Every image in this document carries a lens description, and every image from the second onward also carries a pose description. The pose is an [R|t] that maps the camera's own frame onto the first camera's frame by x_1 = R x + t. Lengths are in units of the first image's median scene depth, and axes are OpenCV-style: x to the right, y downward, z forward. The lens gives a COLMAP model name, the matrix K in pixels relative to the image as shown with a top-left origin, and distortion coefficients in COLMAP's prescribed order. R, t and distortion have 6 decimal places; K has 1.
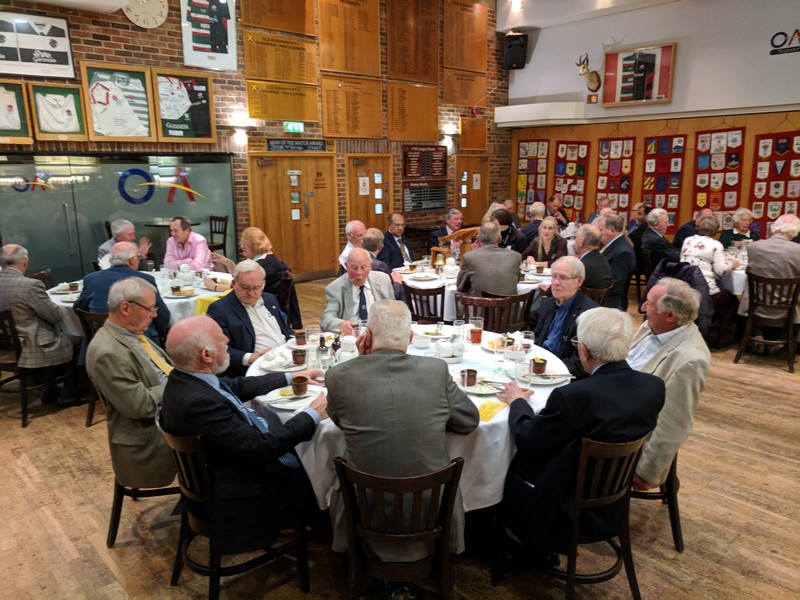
lens RADIAL K [[629.5, 0, 400.0], [0, 629.5, 300.0], [0, 0, 1]] dist [0.001267, 0.000821]
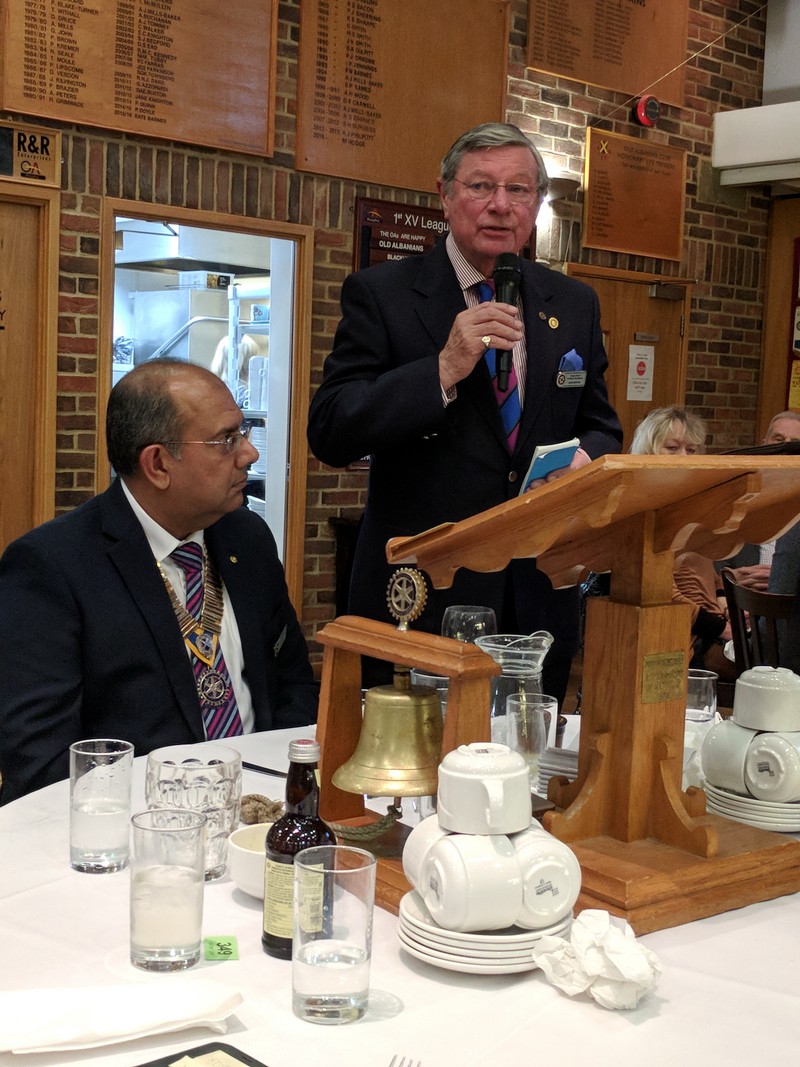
lens RADIAL K [[1504.1, 0, 400.0], [0, 1504.1, 533.5], [0, 0, 1]] dist [0.003699, 0.009233]
pose [[0.998633, 0.049507, -0.016756, 0.037985], [-0.051226, 0.990733, -0.125797, -0.038177], [0.010373, 0.126483, 0.991915, 0.422231]]
